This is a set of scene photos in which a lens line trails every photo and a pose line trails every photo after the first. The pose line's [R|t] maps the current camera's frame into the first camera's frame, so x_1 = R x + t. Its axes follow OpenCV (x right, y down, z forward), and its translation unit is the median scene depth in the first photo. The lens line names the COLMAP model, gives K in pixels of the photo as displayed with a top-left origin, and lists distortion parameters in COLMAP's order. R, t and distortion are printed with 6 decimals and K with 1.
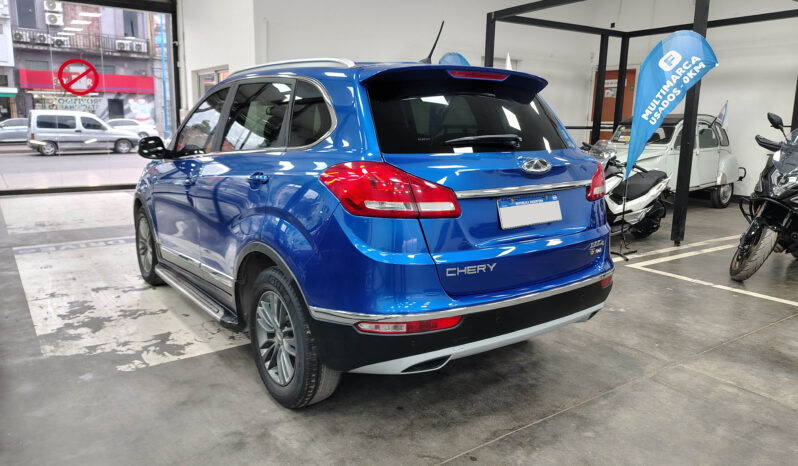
lens RADIAL K [[569.3, 0, 400.3], [0, 569.3, 223.4], [0, 0, 1]] dist [0.076918, -0.108583]
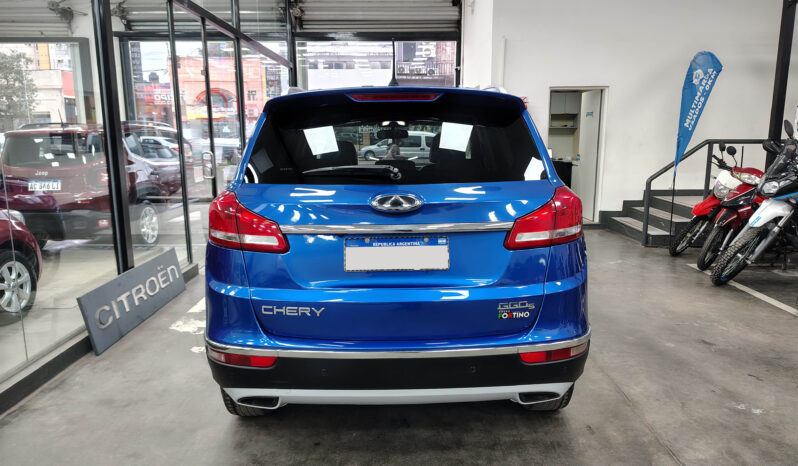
lens RADIAL K [[573.8, 0, 402.9], [0, 573.8, 232.8], [0, 0, 1]] dist [0.078297, -0.108342]
pose [[0.815249, 0.077943, -0.573842, 0.657098], [-0.083095, 0.996392, 0.017285, -0.062940], [0.573119, 0.033591, 0.818784, 0.271301]]
